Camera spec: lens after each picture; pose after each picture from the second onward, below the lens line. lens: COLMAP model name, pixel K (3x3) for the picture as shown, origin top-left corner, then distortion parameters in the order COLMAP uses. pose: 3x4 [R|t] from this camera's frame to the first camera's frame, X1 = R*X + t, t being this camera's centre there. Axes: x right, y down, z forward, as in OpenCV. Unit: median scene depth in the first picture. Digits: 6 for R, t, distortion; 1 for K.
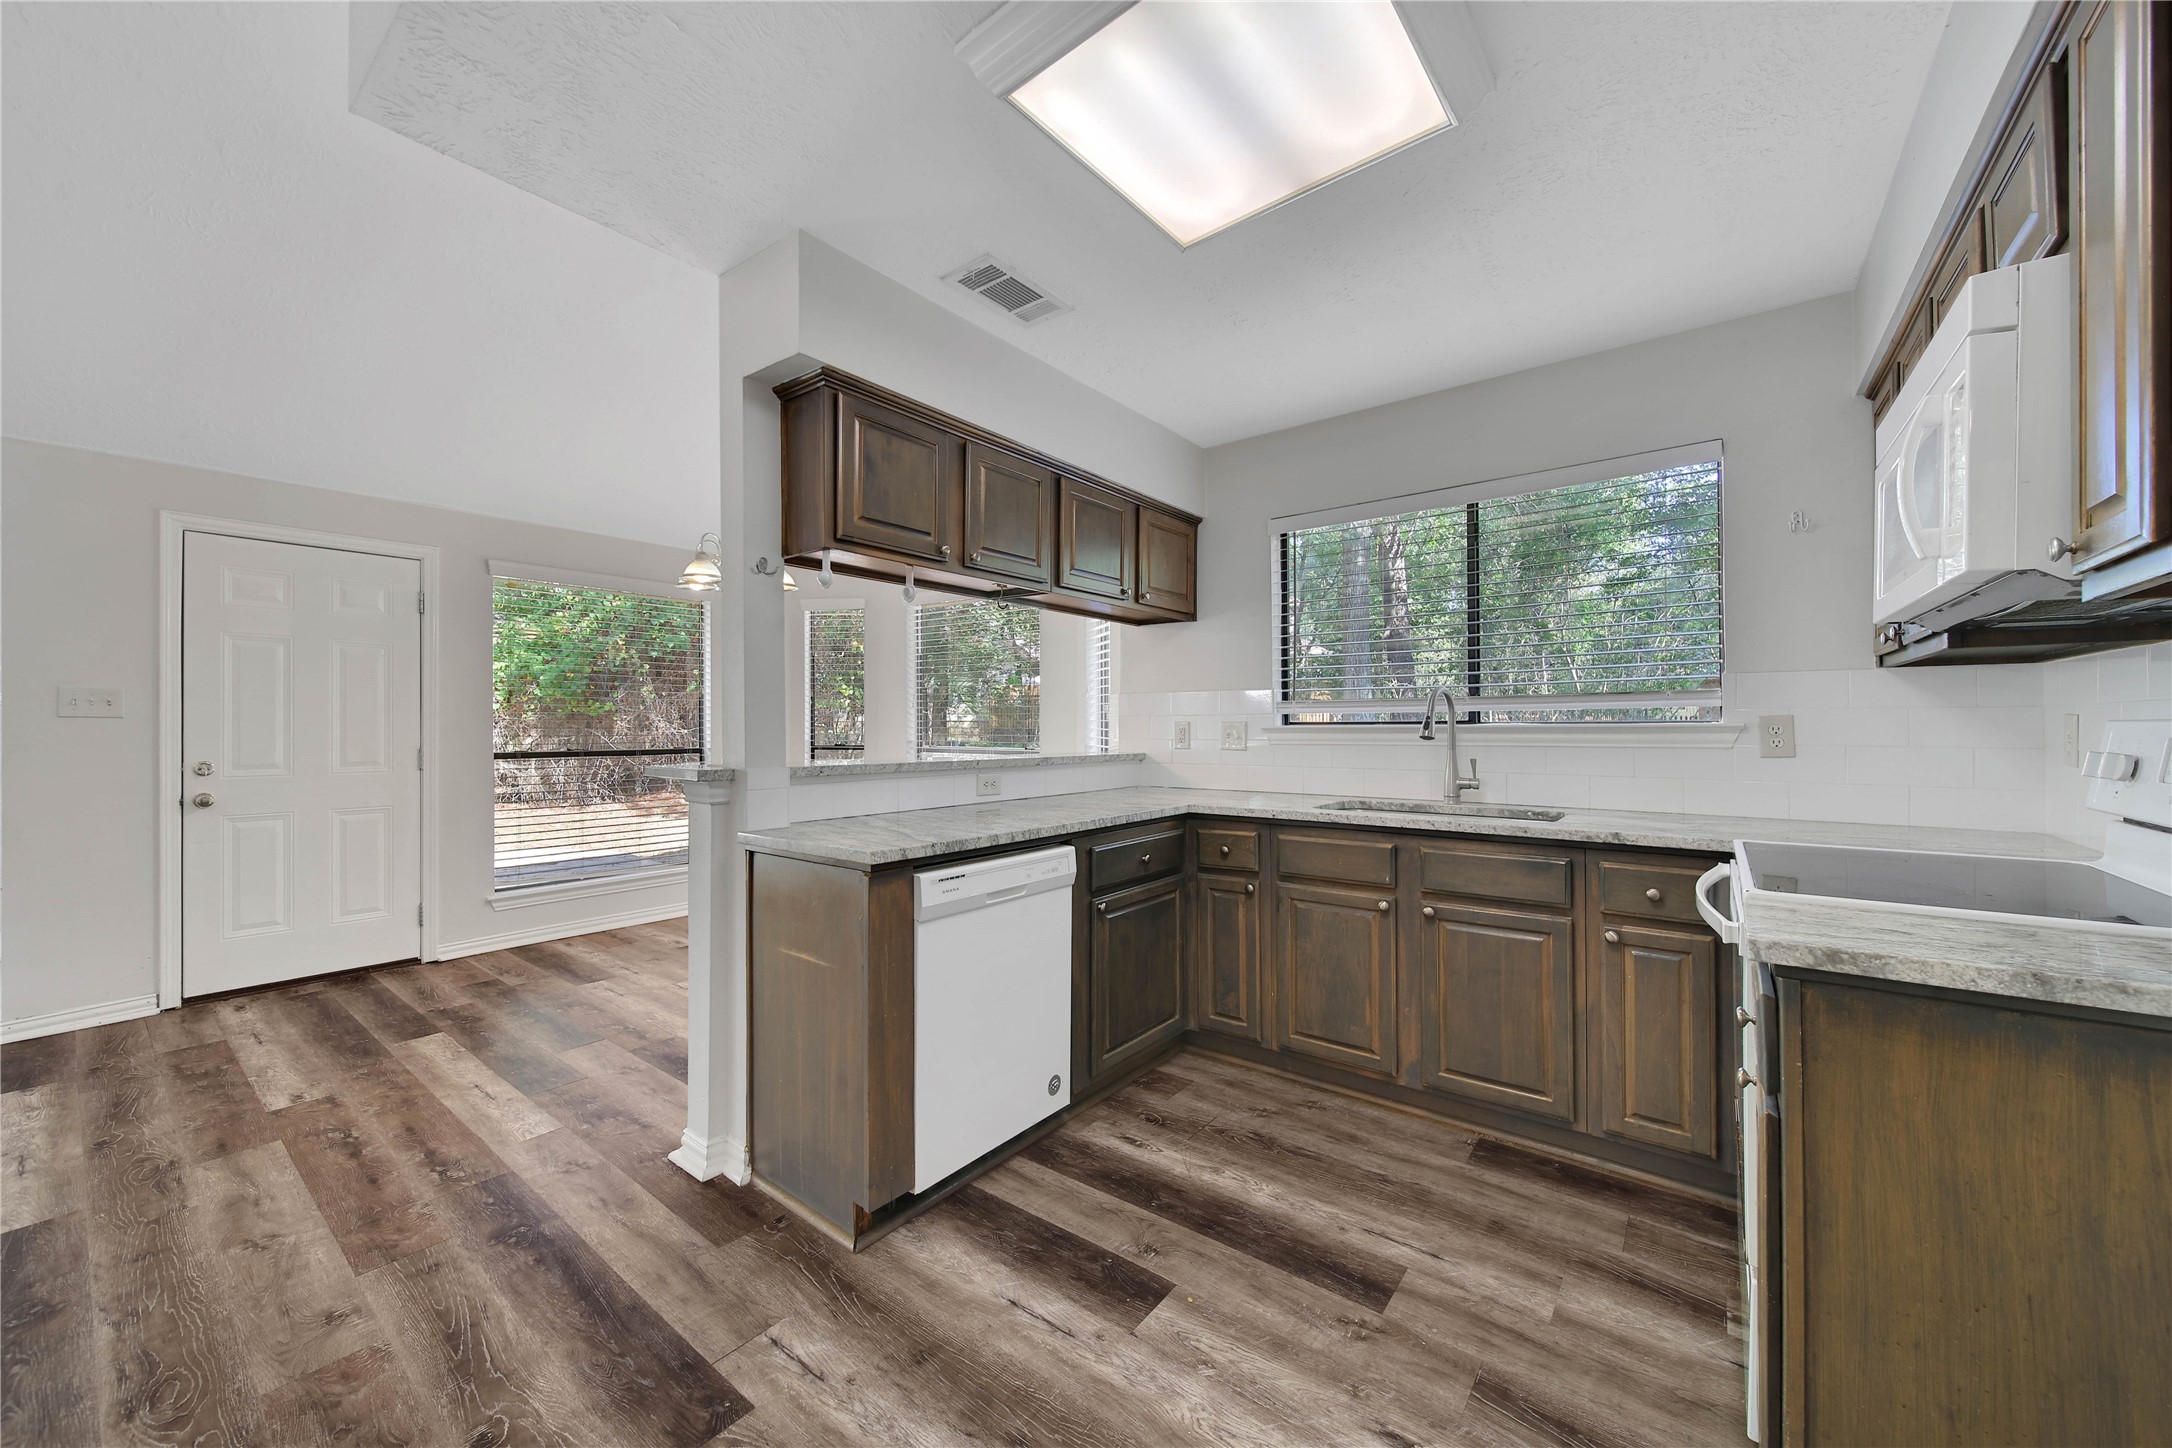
lens RADIAL K [[804.9, 0, 1093.2], [0, 804.9, 718.2], [0, 0, 1]] dist [-0.000785, -0.000303]
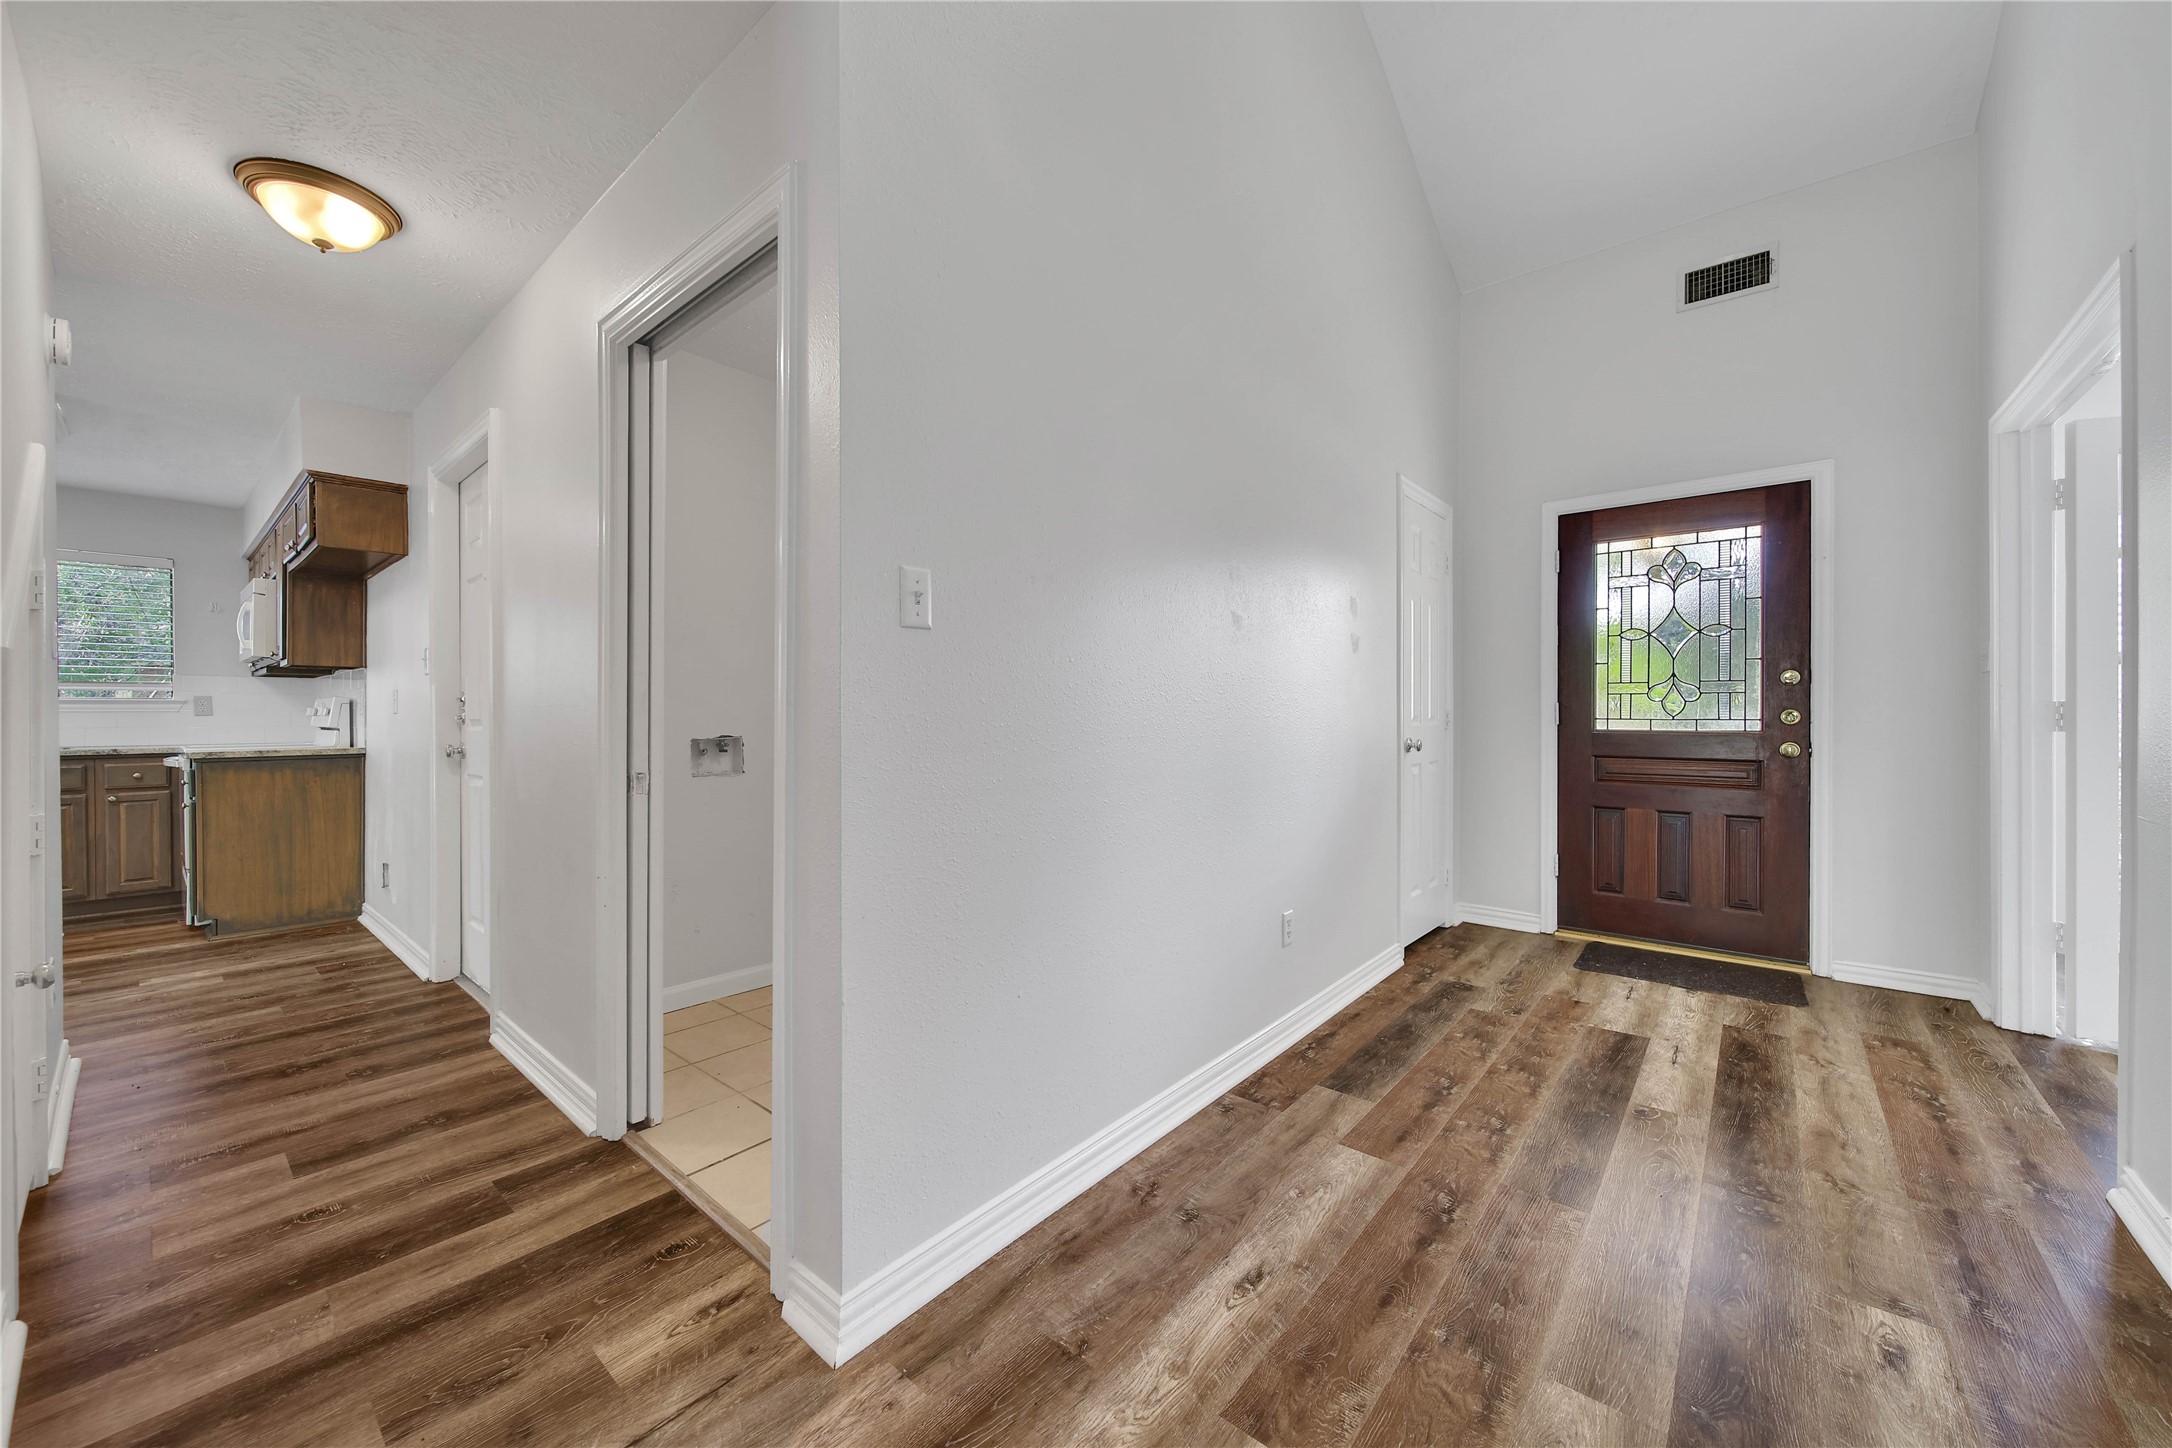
lens RADIAL K [[801.1, 0, 1070.5], [0, 801.1, 717.5], [0, 0, 1]] dist [-0.007066, 0.000667]
pose [[0.052857, -0.005526, 0.998587, -1.354755], [-0.004041, 0.999975, 0.005748, 0.039517], [-0.998594, -0.004340, 0.052833, -1.684271]]
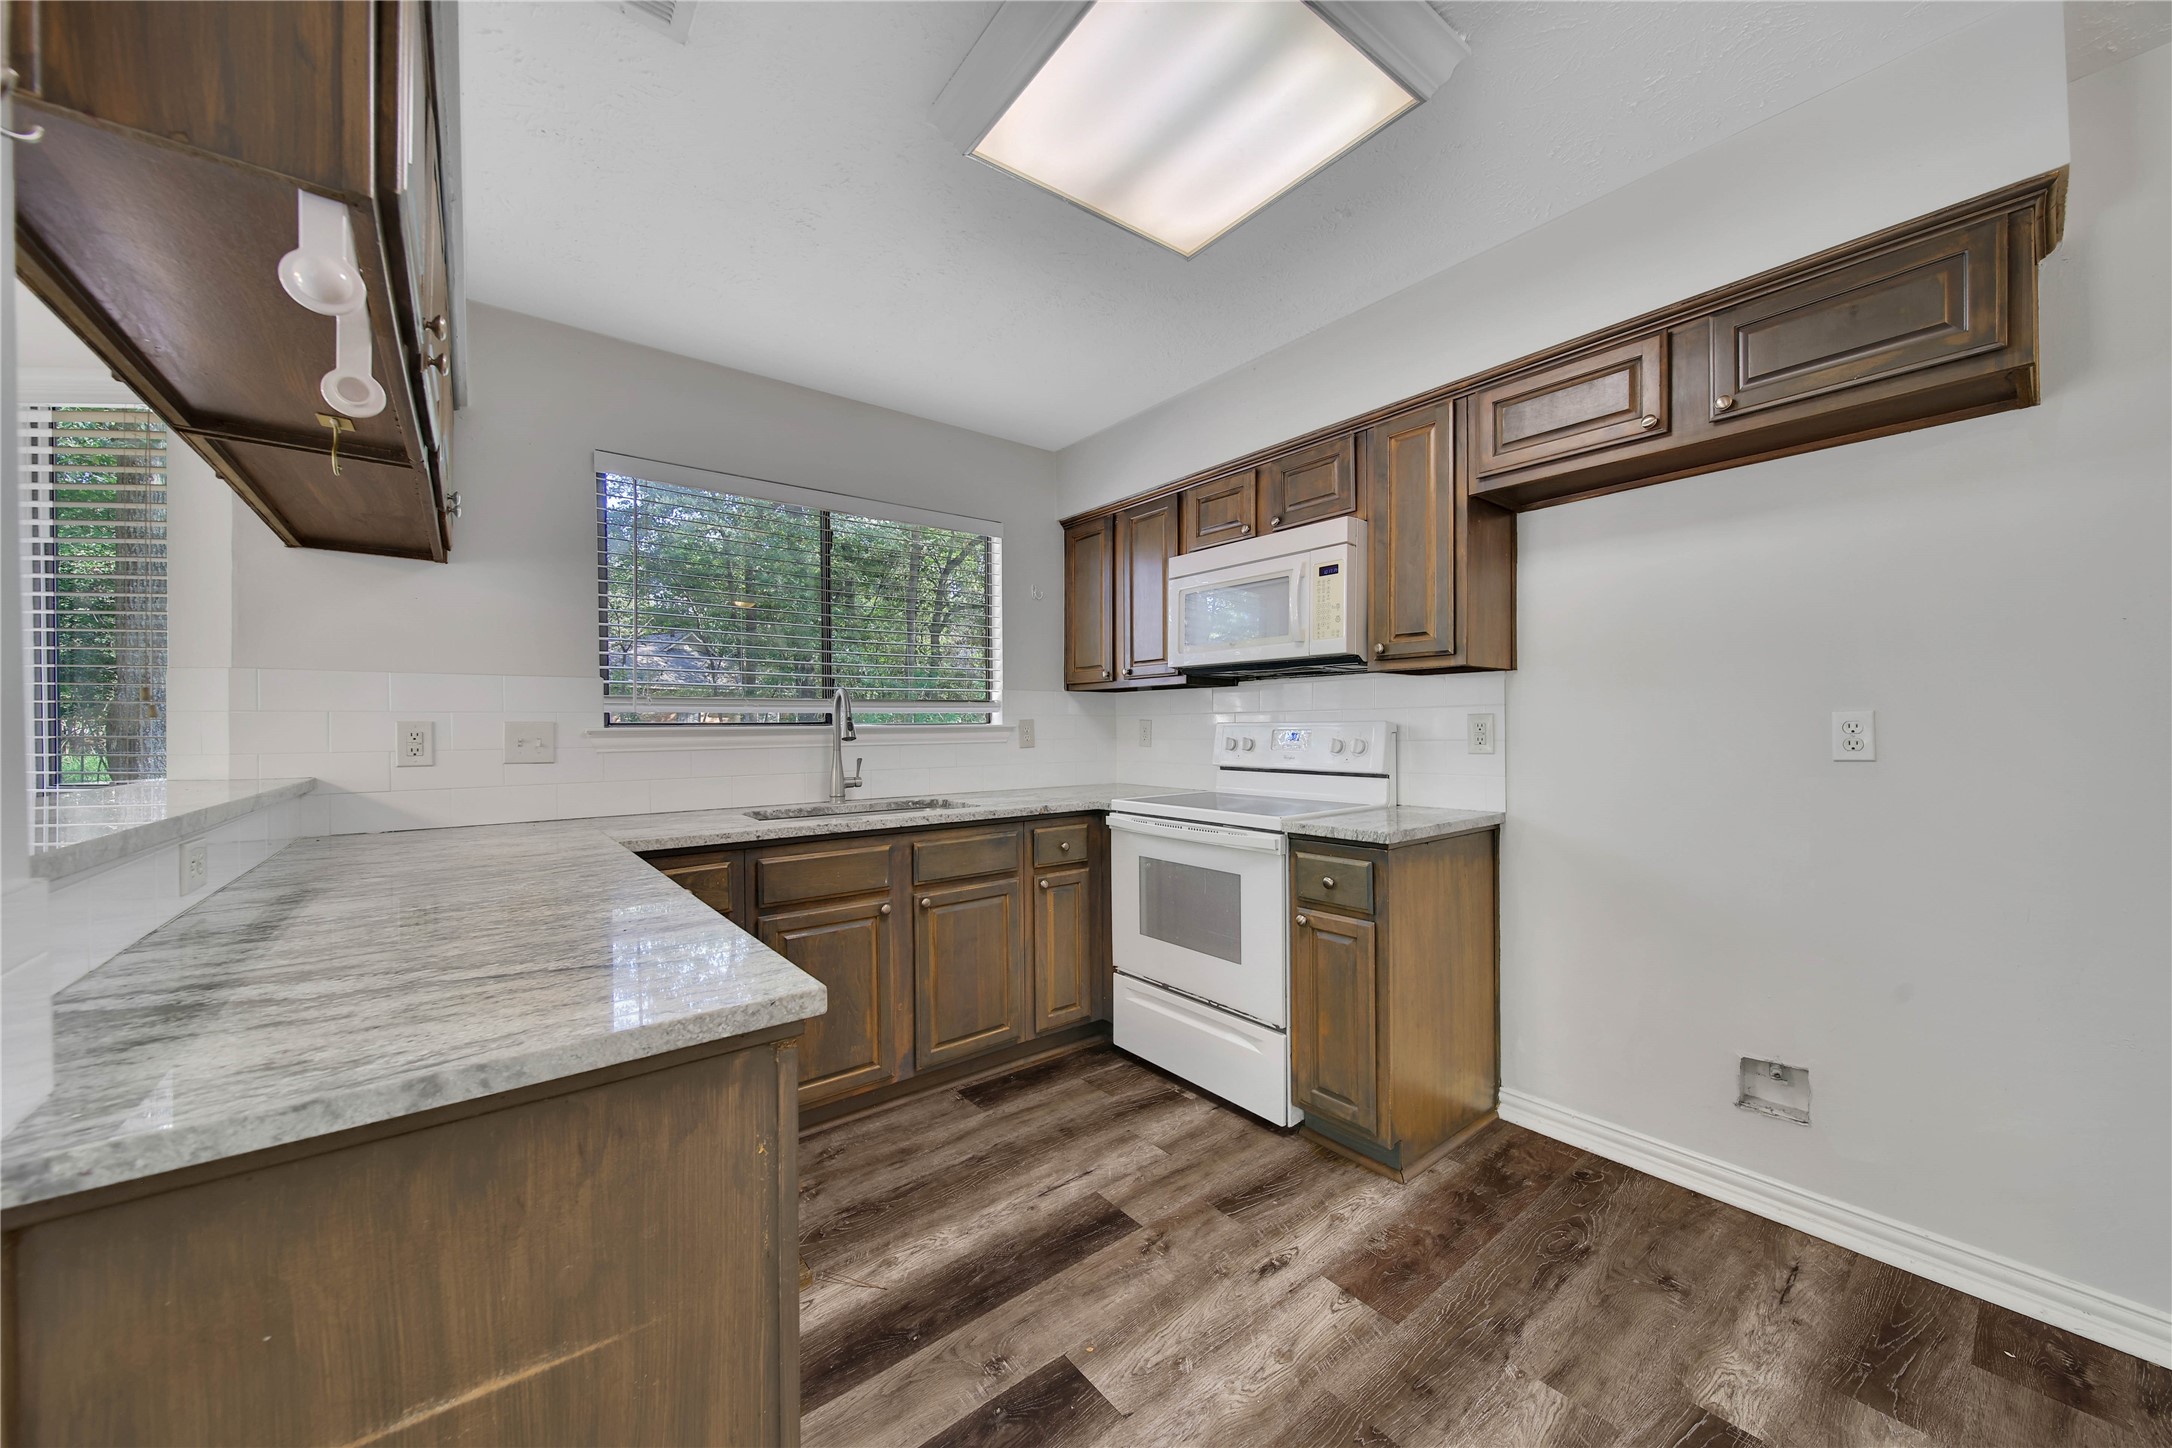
lens RADIAL K [[768.2, 0, 1082.3], [0, 768.2, 727.1], [0, 0, 1]] dist [-0.000233, -0.000005]
pose [[0.241976, 0.001609, 0.970281, -0.575373], [-0.002809, 0.999996, -0.000957, 0.012826], [-0.970278, -0.002493, 0.241979, 0.629725]]
